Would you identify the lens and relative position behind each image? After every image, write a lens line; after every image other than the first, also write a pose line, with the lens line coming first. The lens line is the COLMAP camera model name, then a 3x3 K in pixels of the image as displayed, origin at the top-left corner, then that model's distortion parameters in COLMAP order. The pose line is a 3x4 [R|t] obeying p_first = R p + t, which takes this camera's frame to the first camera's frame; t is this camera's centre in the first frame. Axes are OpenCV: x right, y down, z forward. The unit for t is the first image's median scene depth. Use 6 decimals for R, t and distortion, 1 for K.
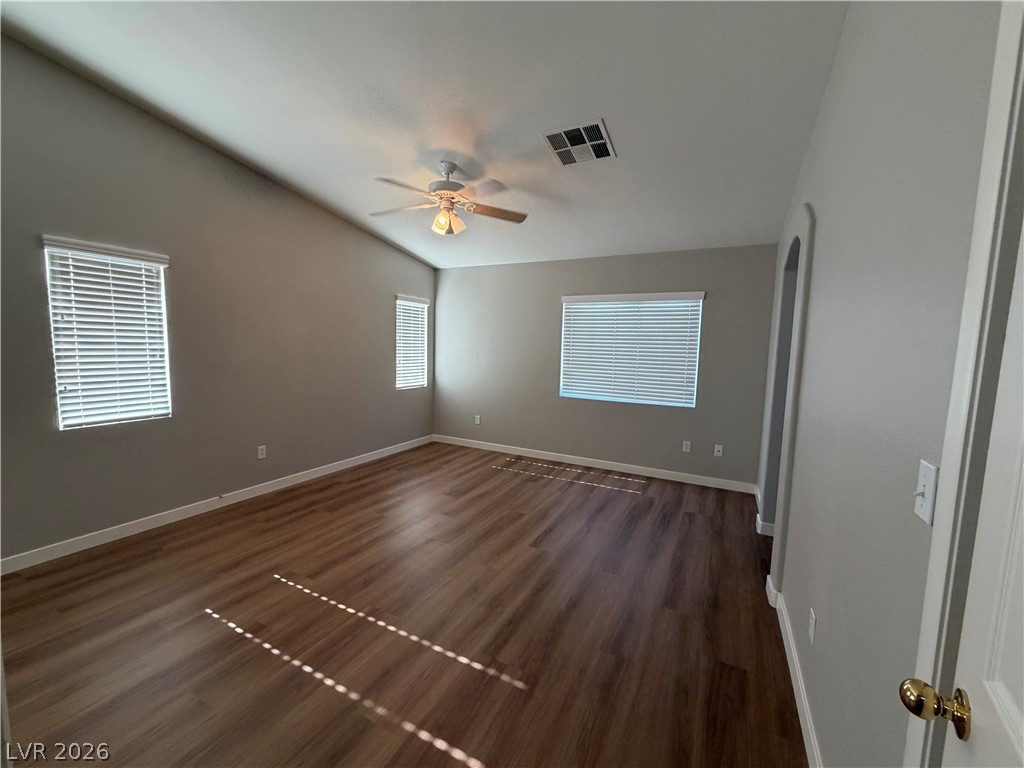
lens RADIAL K [[407.8, 0, 510.9], [0, 407.8, 384.5], [0, 0, 1]] dist [0.000271, -0.000138]
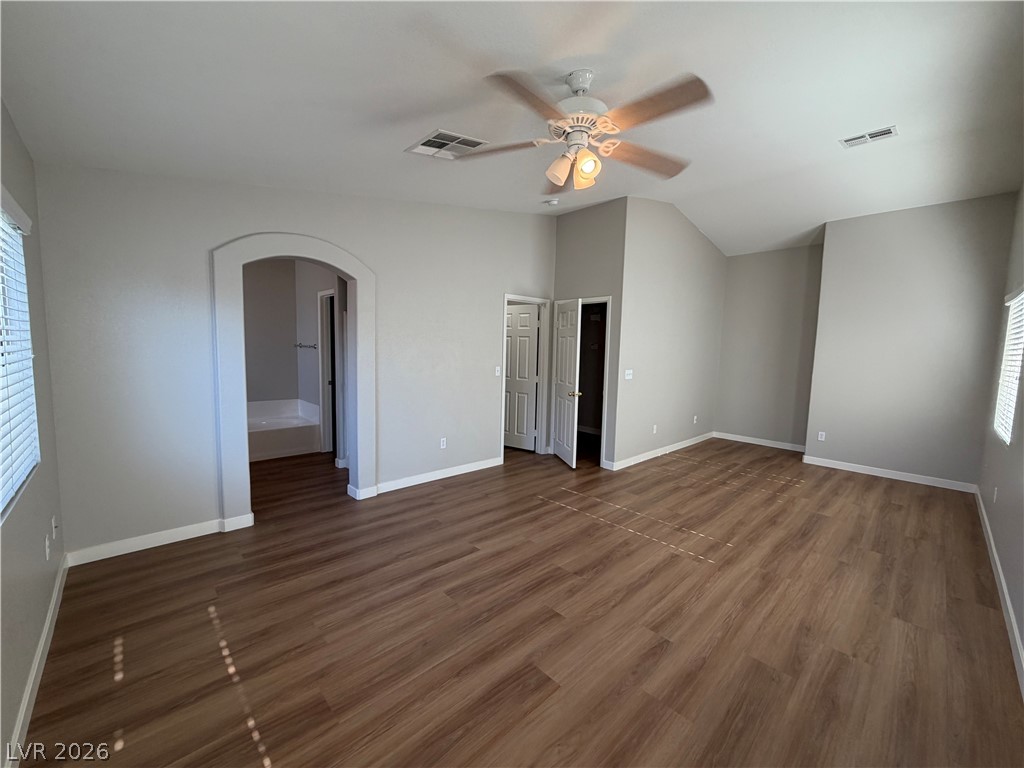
lens RADIAL K [[407.8, 0, 510.9], [0, 407.8, 384.5], [0, 0, 1]] dist [0.000271, -0.000138]
pose [[-0.944286, -0.077819, 0.319792, -0.297901], [-0.016811, 0.981781, 0.189270, -0.184495], [-0.328695, 0.173350, -0.928391, 1.719490]]
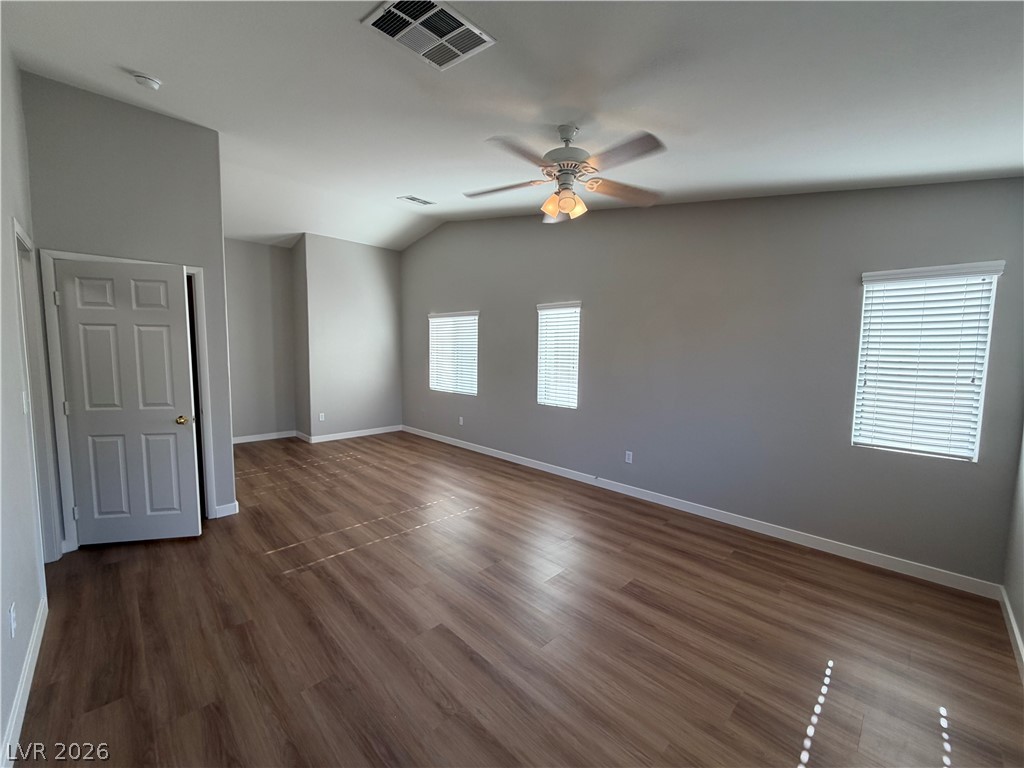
lens RADIAL K [[407.8, 0, 510.9], [0, 407.8, 384.5], [0, 0, 1]] dist [0.000271, -0.000138]
pose [[-0.303779, 0.047338, -0.951566, 0.650092], [-0.113039, 0.989919, 0.085333, -0.108418], [0.946013, 0.133486, -0.295366, 1.198236]]
